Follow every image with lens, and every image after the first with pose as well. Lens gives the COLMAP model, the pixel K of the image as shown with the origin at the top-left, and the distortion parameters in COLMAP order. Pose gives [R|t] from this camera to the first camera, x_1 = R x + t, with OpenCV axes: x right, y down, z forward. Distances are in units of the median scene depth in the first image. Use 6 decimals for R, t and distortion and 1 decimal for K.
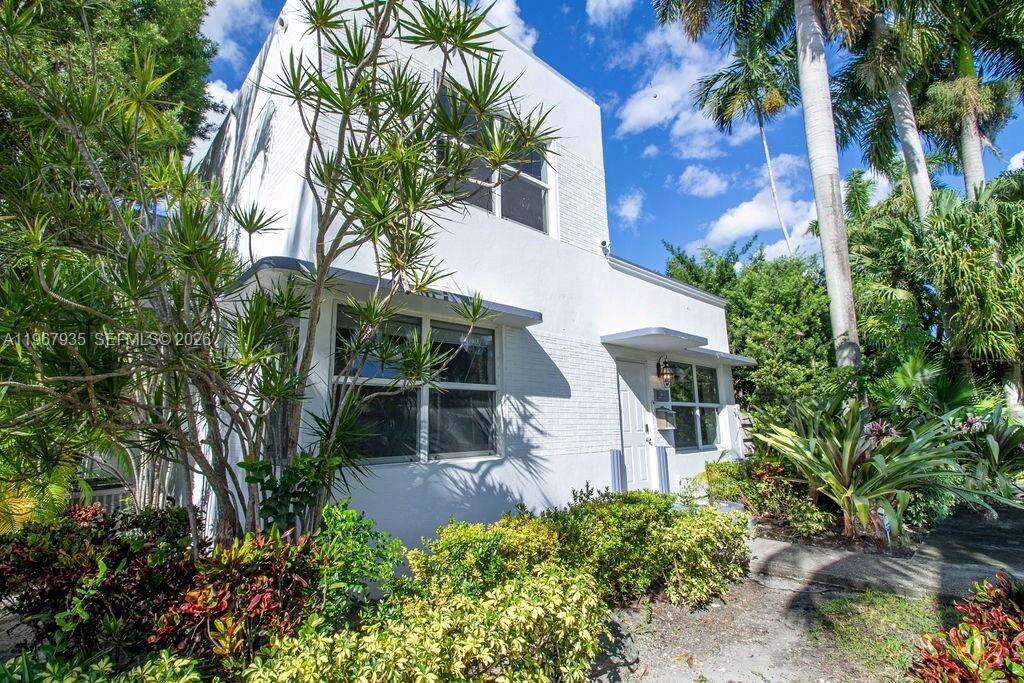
lens RADIAL K [[447.1, 0, 508.9], [0, 447.1, 338.0], [0, 0, 1]] dist [0.000958, -0.000004]
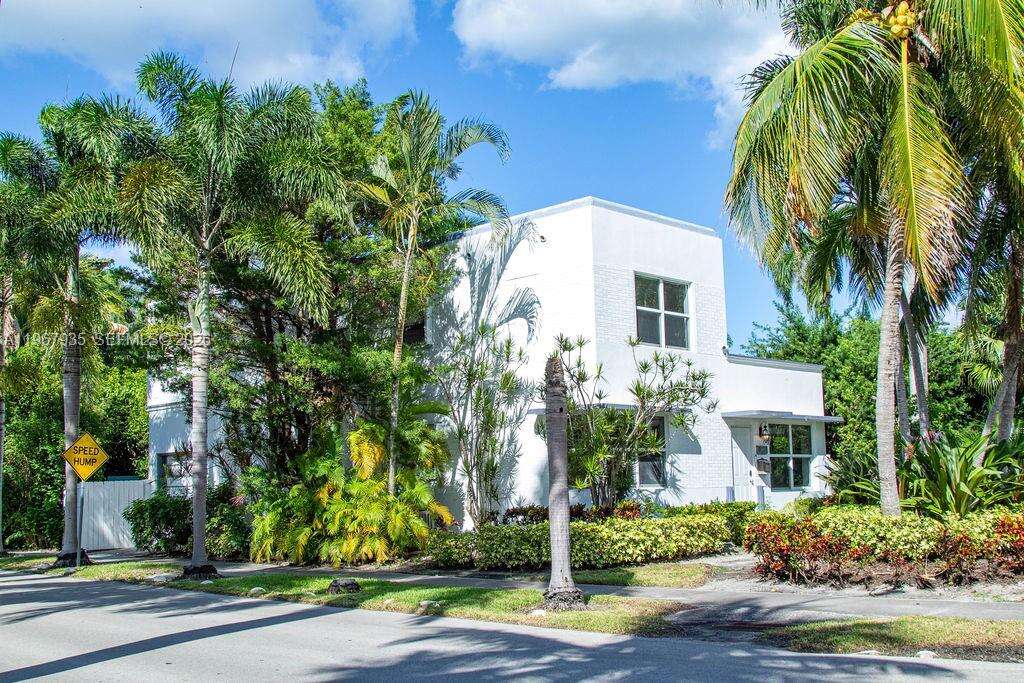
lens RADIAL K [[1112.2, 0, 512.7], [0, 1112.2, 339.0], [0, 0, 1]] dist [-0.023719, 0.000000]
pose [[0.998968, 0.005352, 0.045113, -0.659174], [-0.008596, 0.997366, 0.072020, -0.511017], [-0.044608, -0.072334, 0.996382, -2.656200]]
